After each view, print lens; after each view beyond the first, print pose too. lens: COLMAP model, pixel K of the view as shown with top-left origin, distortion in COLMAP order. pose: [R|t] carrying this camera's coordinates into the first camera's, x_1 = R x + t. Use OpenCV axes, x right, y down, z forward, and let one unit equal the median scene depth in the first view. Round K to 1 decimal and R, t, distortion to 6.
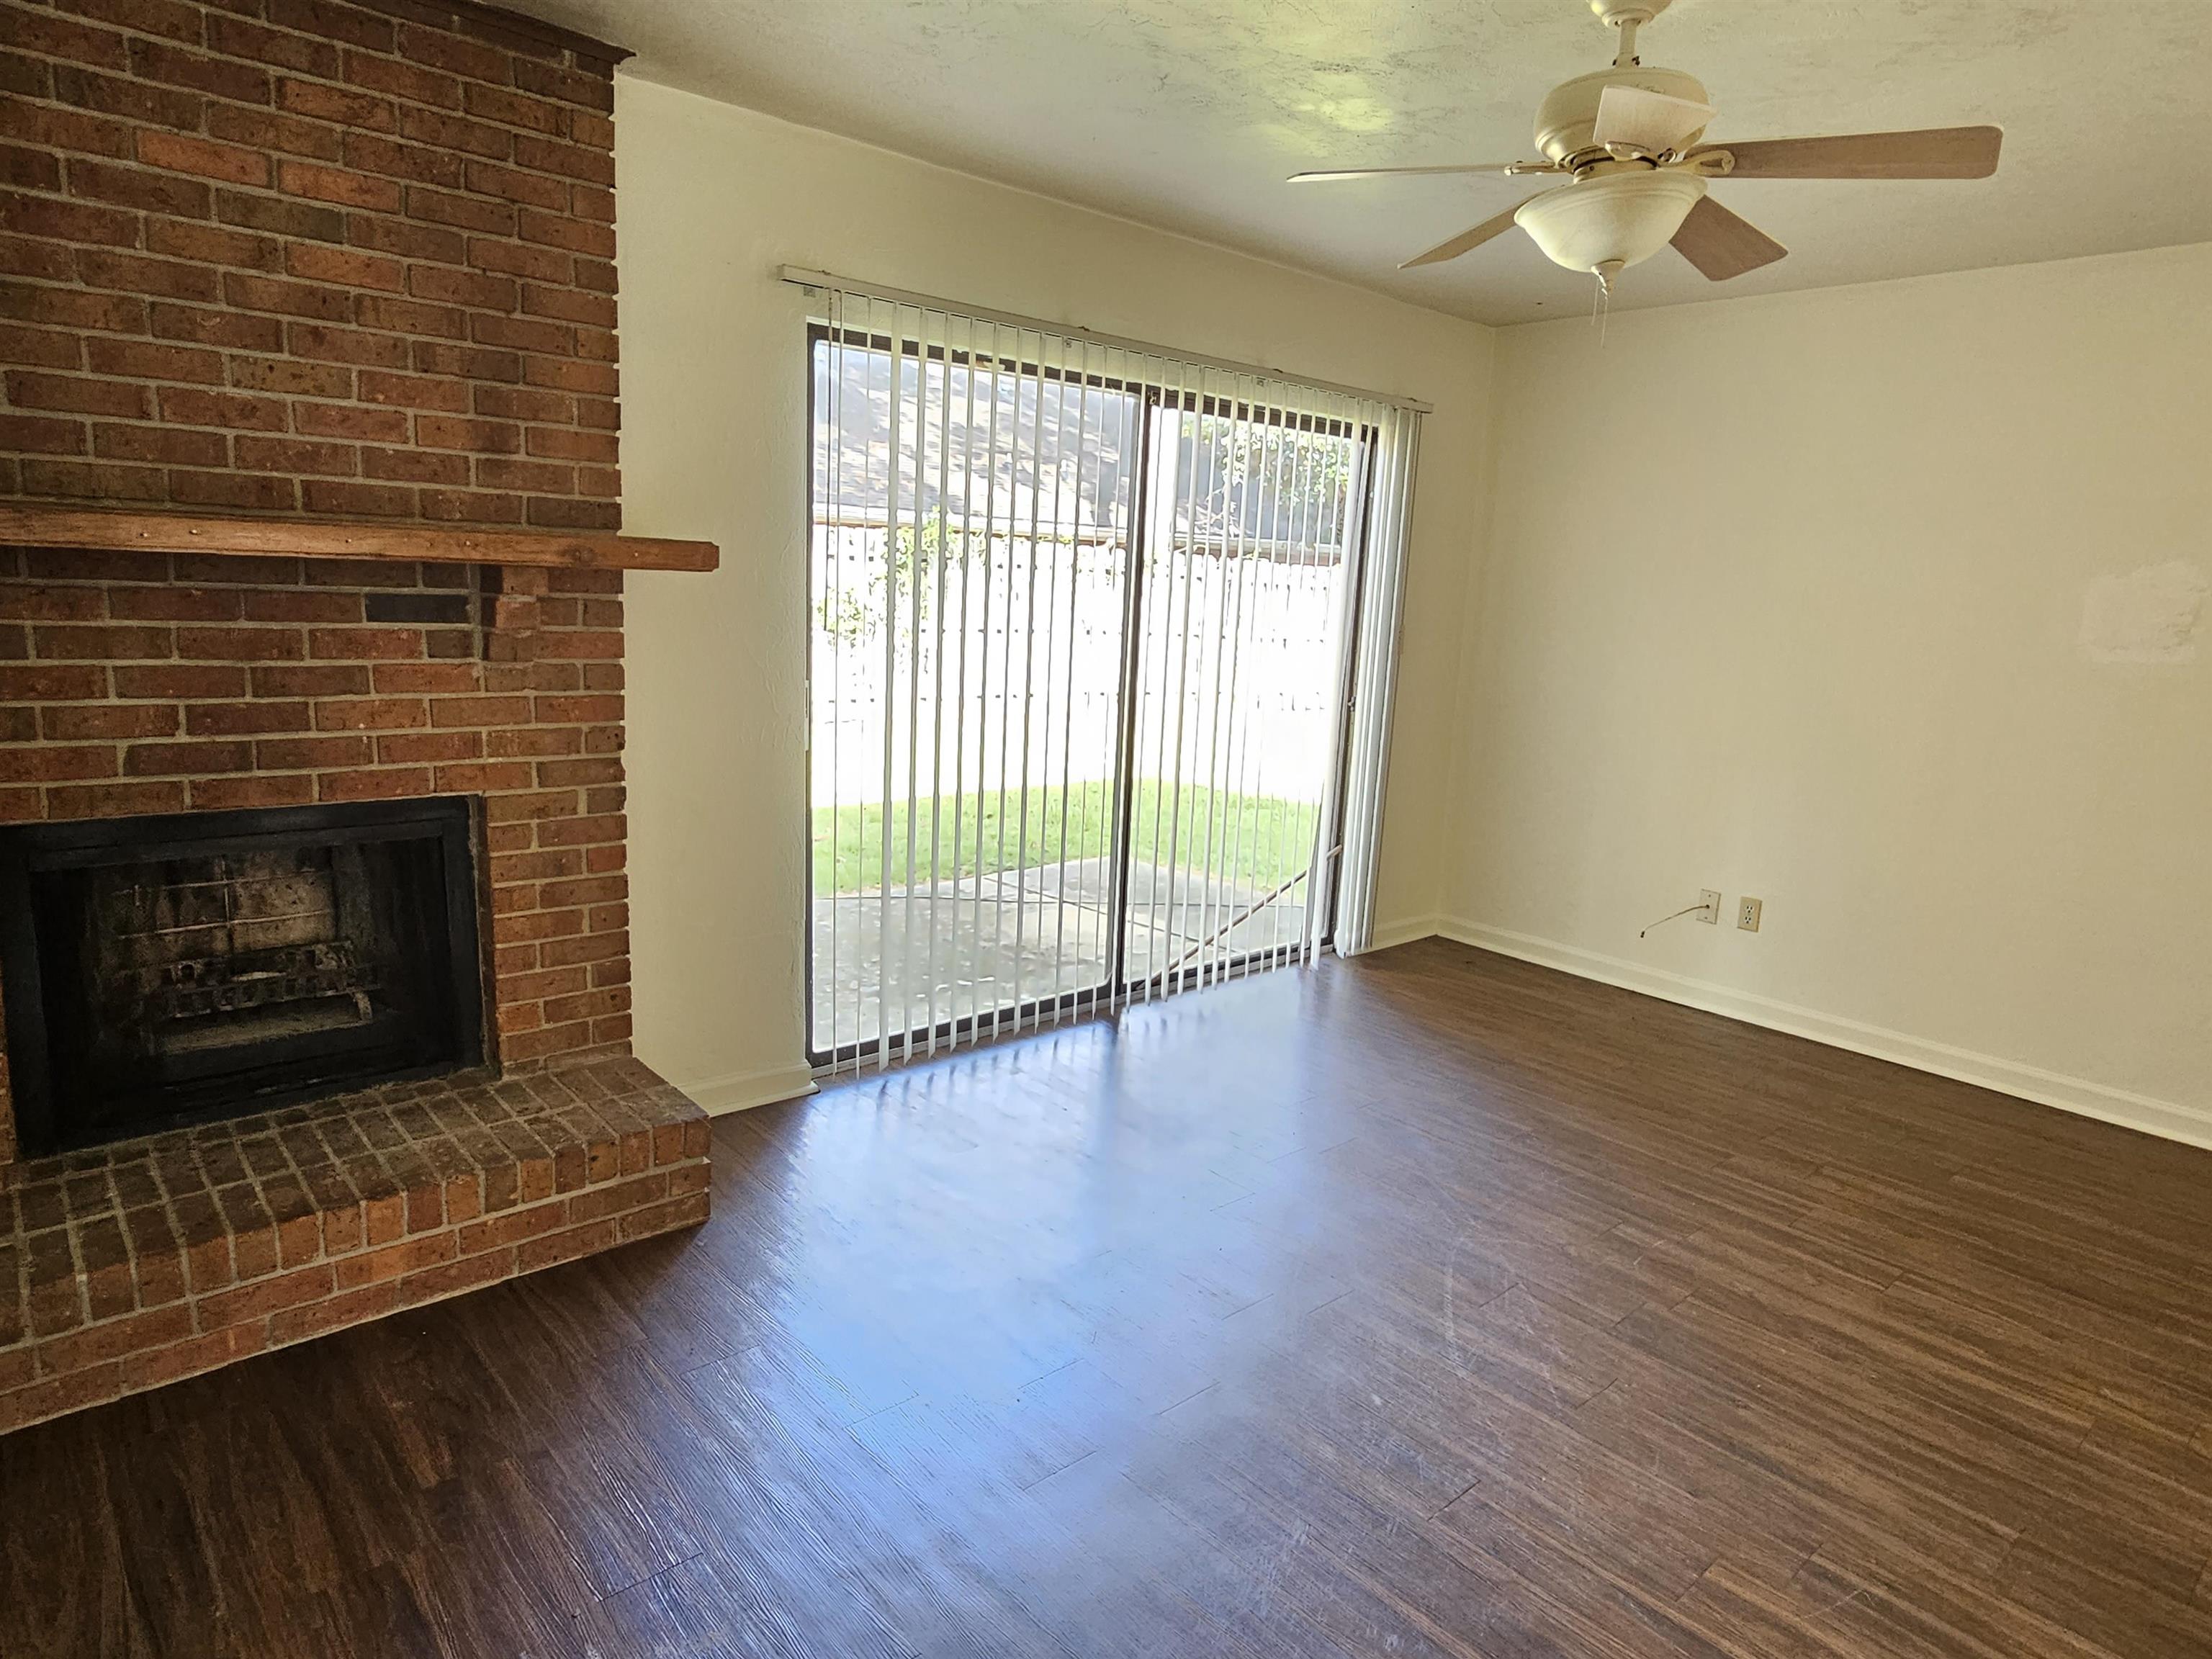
lens RADIAL K [[1305.5, 0, 1100.5], [0, 1305.5, 821.1], [0, 0, 1]] dist [-0.001572, -0.002891]
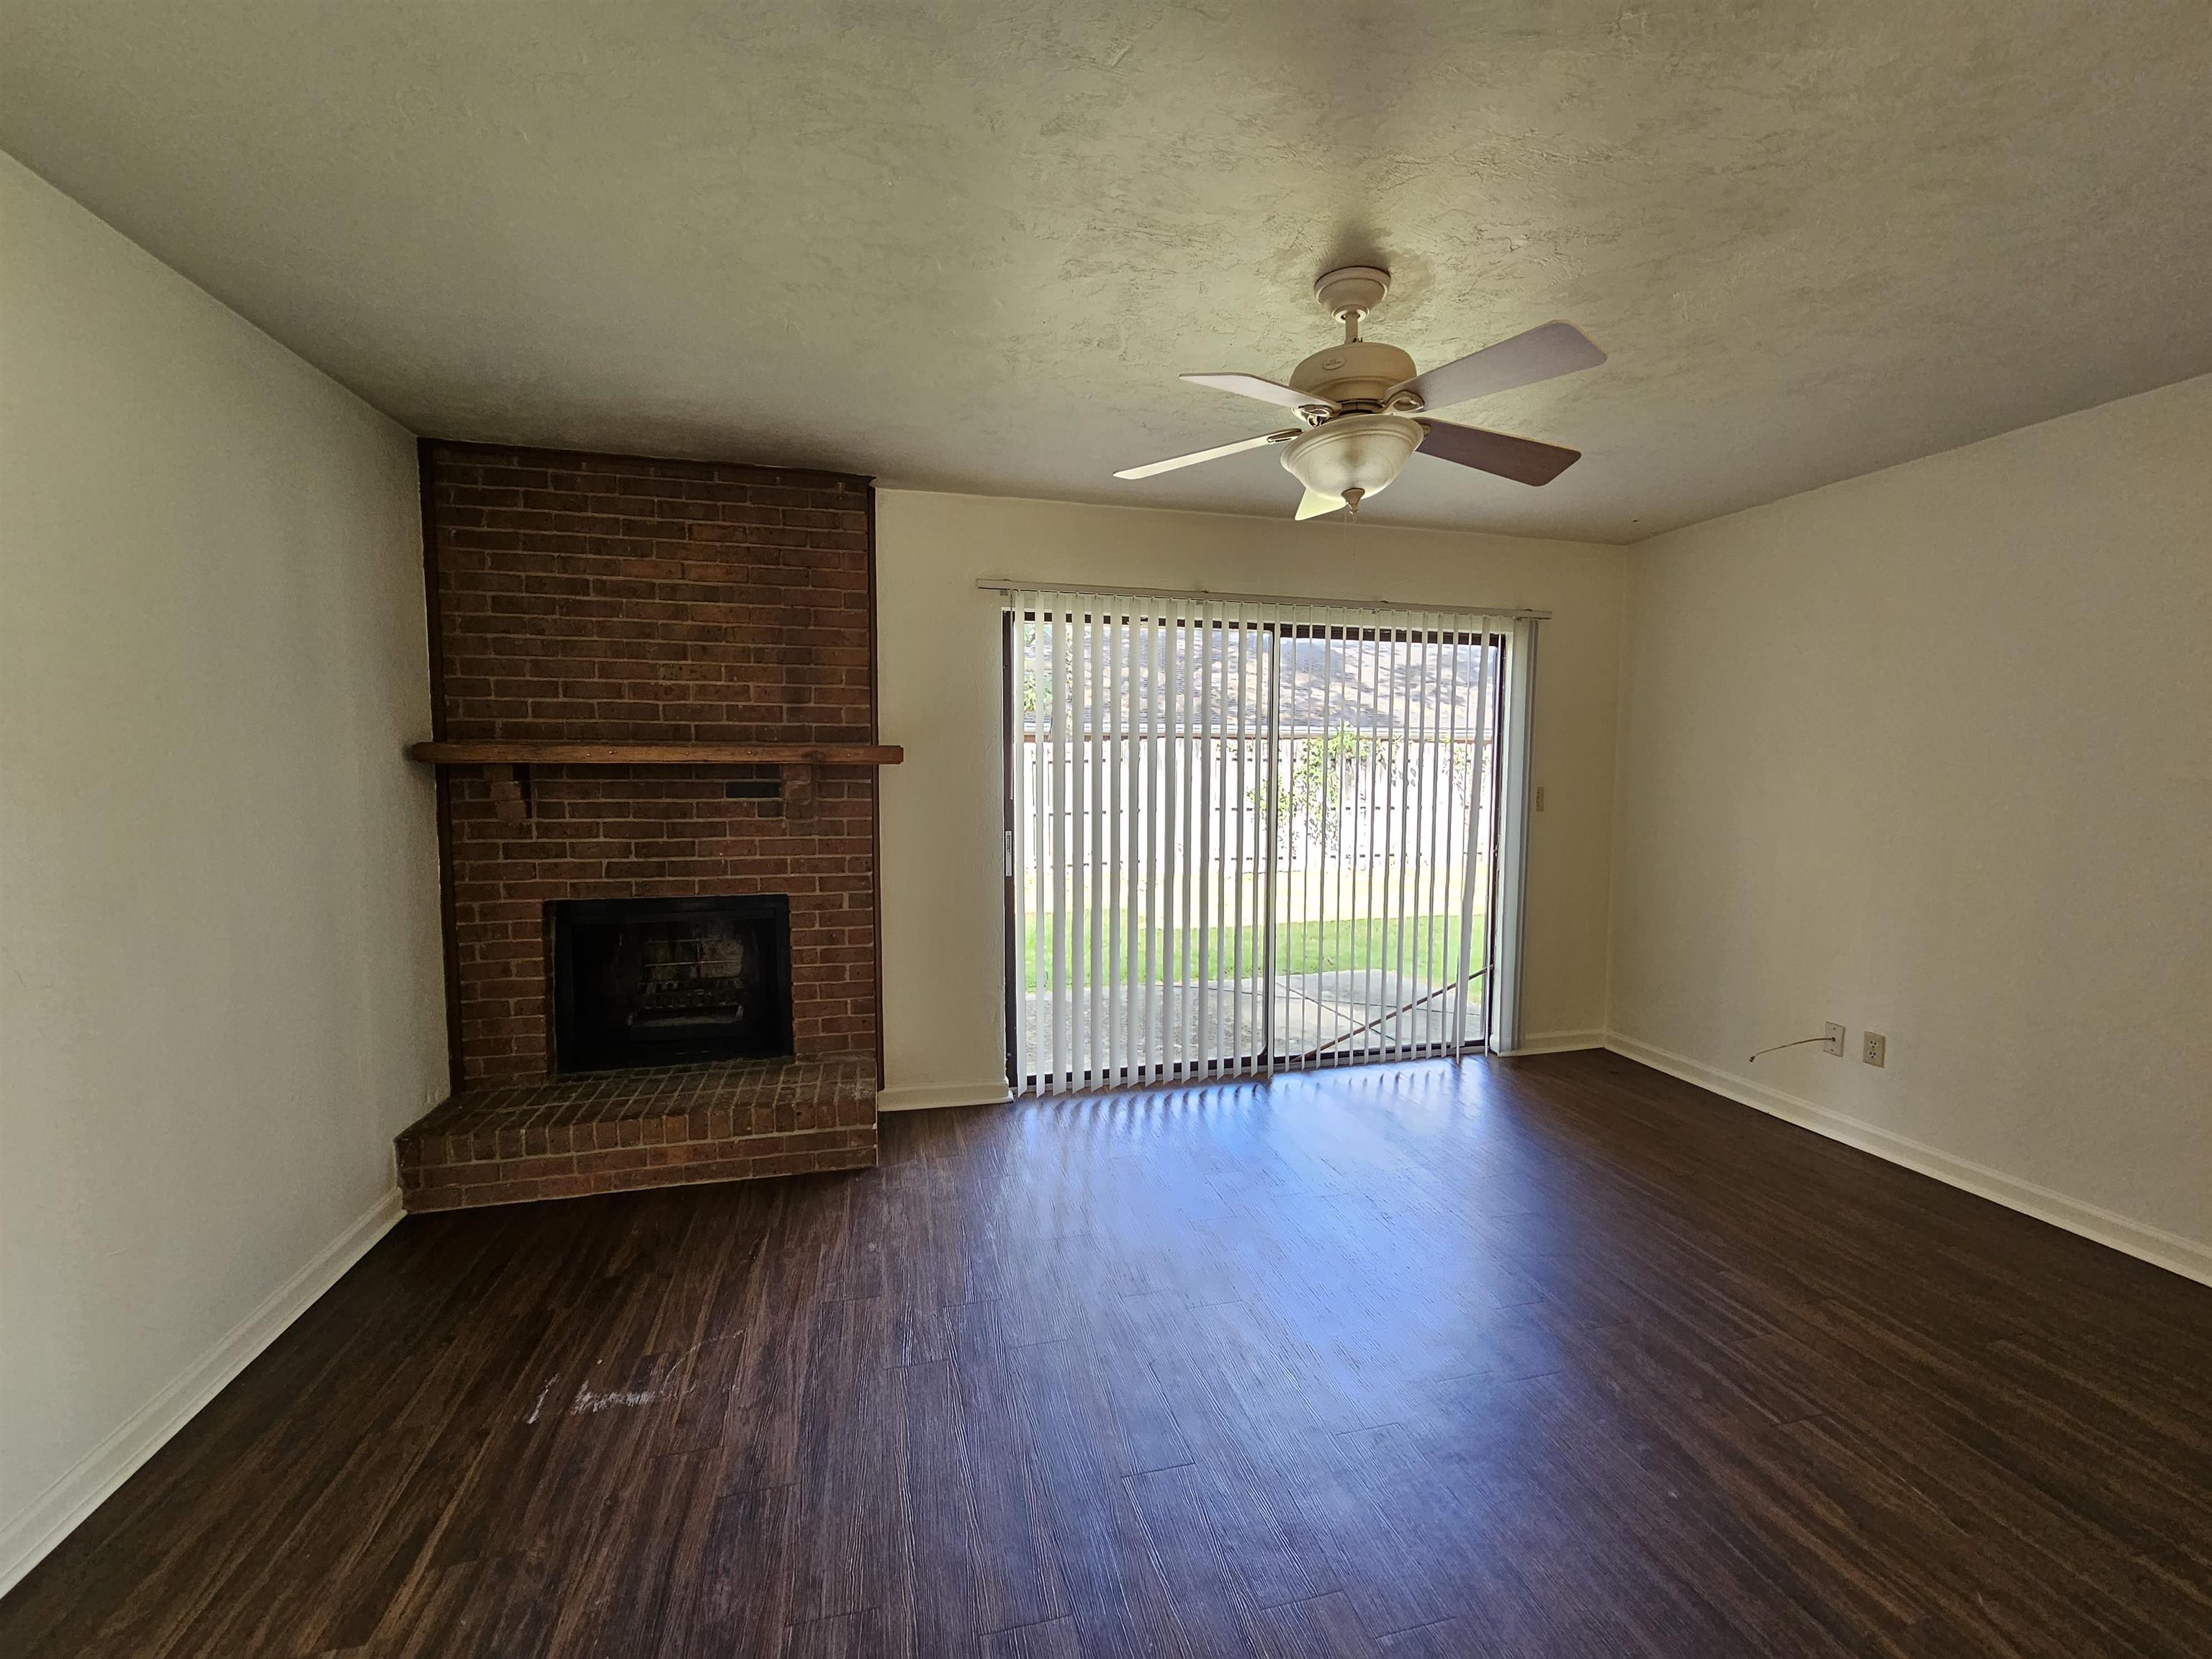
lens RADIAL K [[908.6, 0, 1113.2], [0, 908.6, 833.5], [0, 0, 1]] dist [-0.002919, 0.001552]
pose [[0.890169, -0.011687, -0.455480, 0.493892], [-0.045185, 0.992479, -0.113773, 0.018091], [0.453384, 0.121858, 0.882946, 0.117277]]
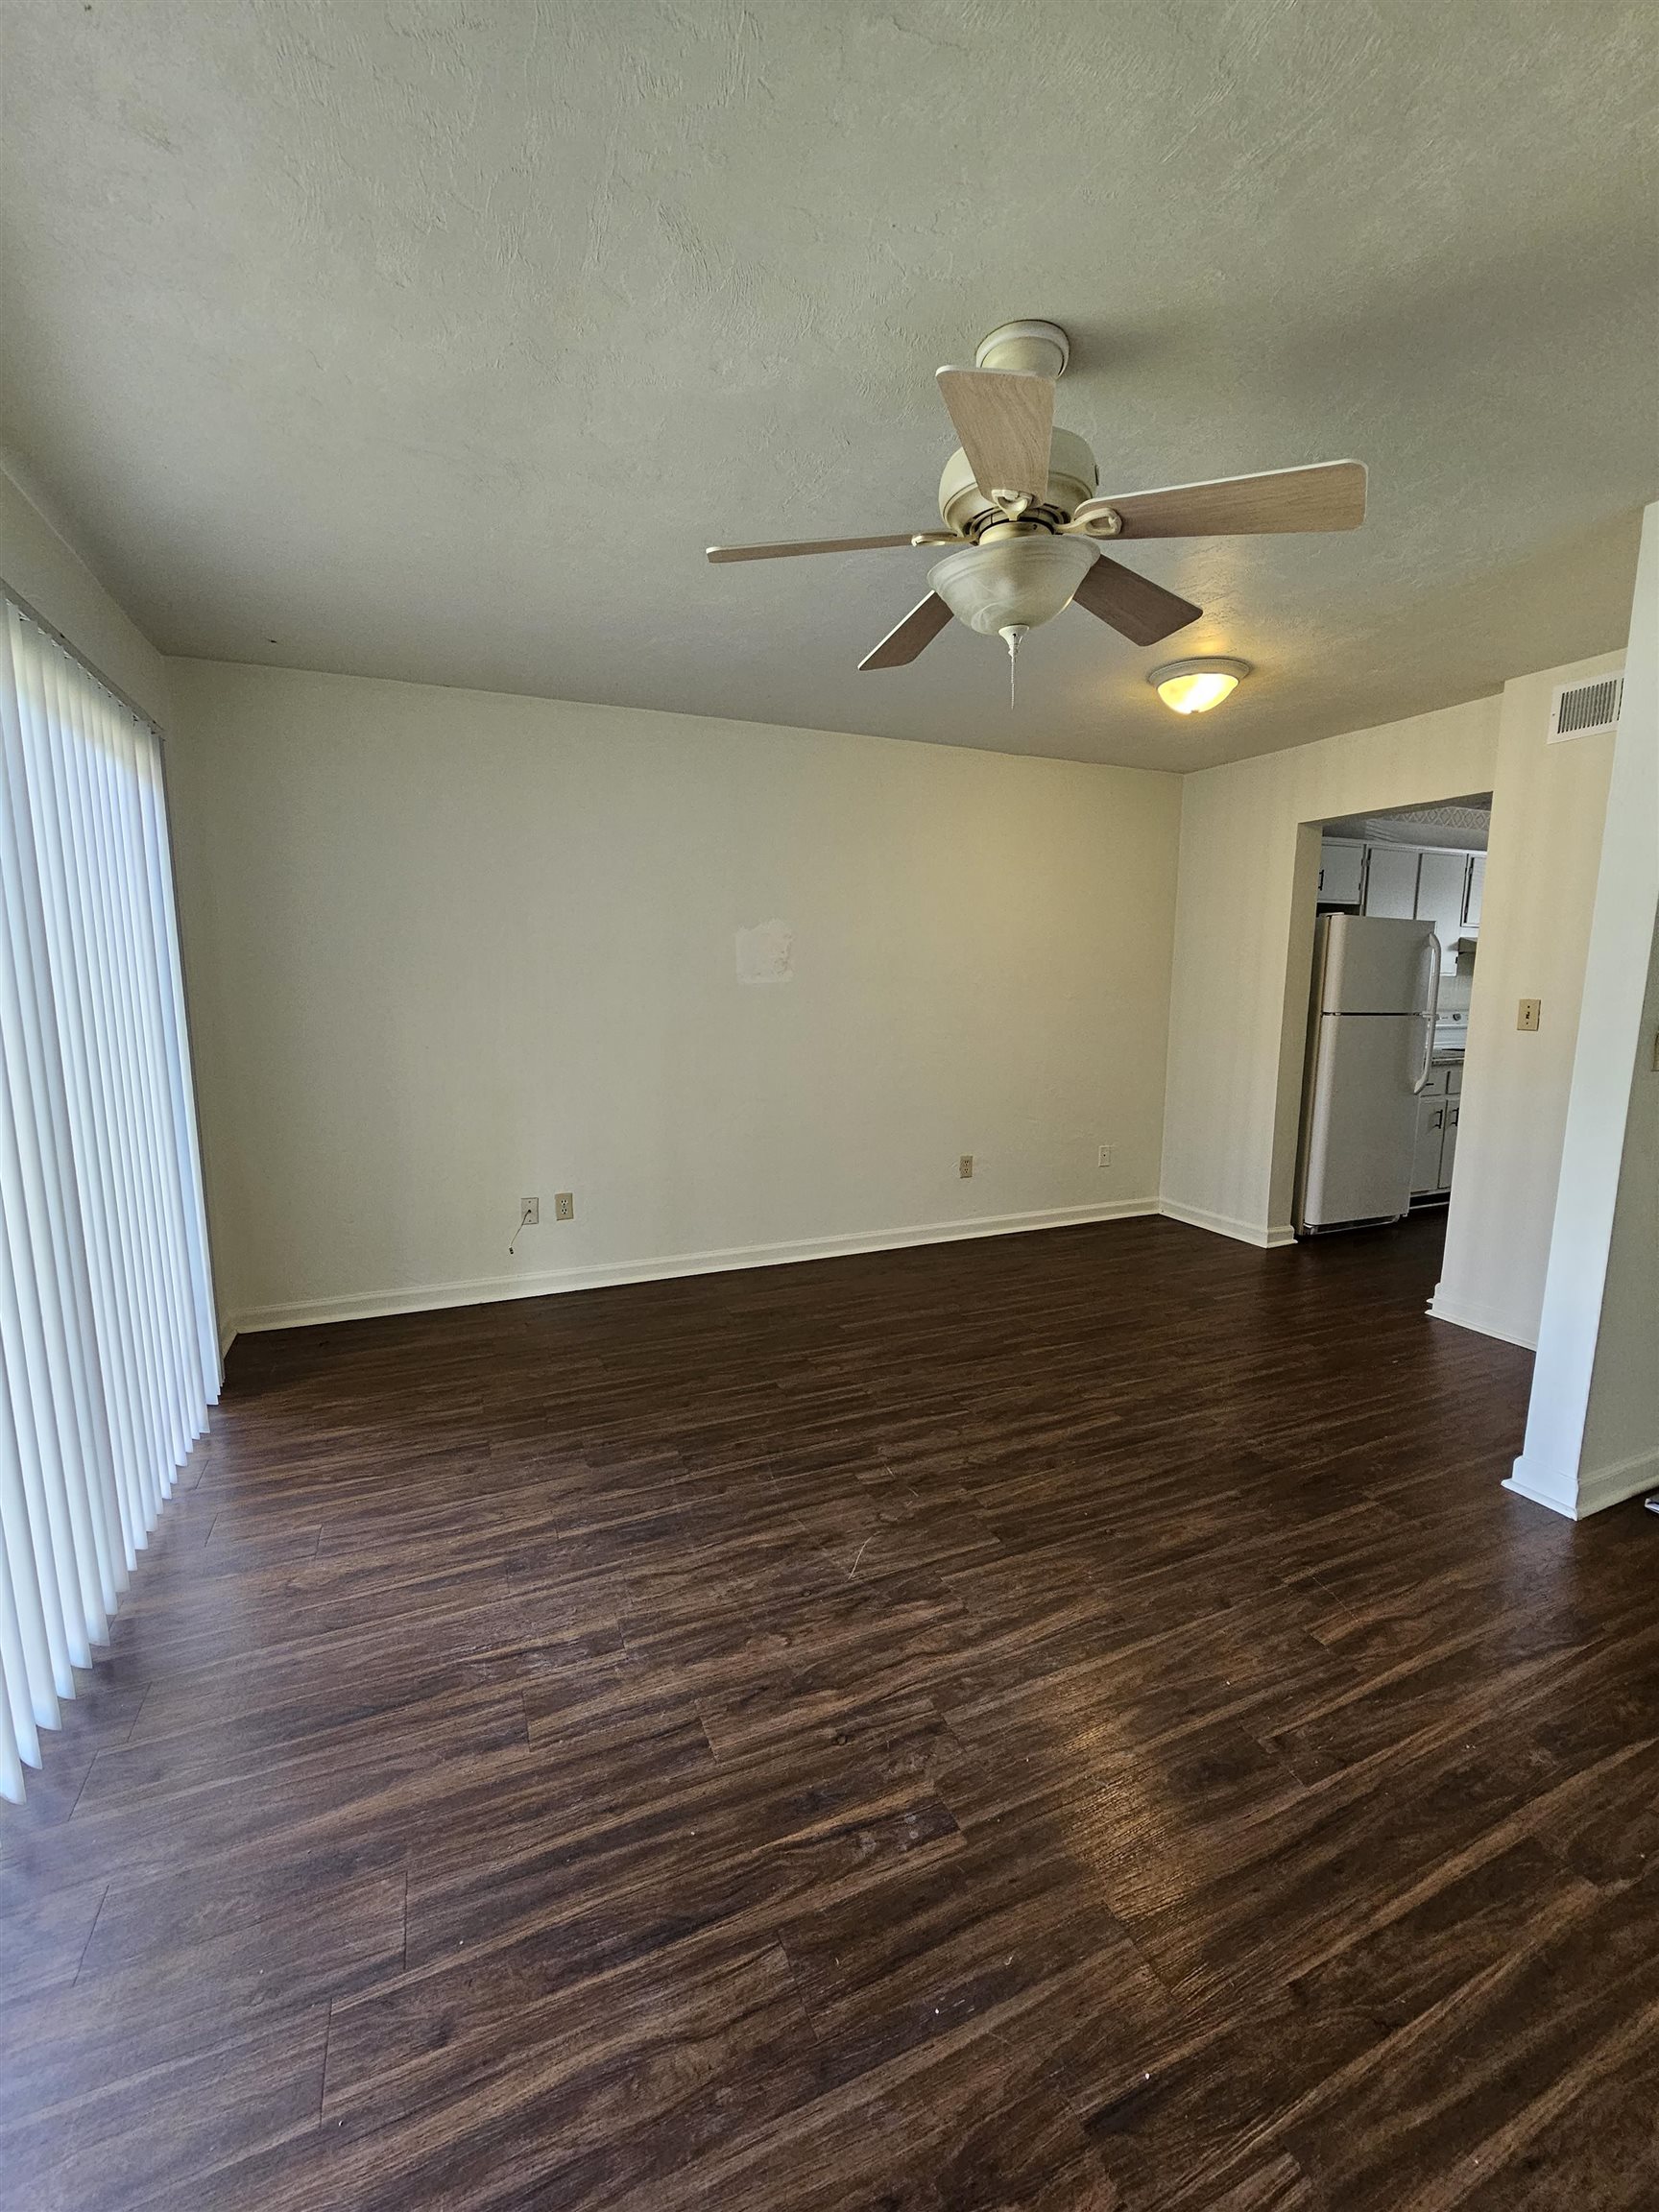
lens RADIAL K [[907.4, 0, 823.8], [0, 907.4, 1105.5], [0, 0, 1]] dist [-0.003171, -0.000280]
pose [[0.308906, -0.183508, 0.933221, -0.357239], [0.189241, 0.973450, 0.128778, -0.145808], [-0.932076, 0.136823, 0.335431, 0.801673]]
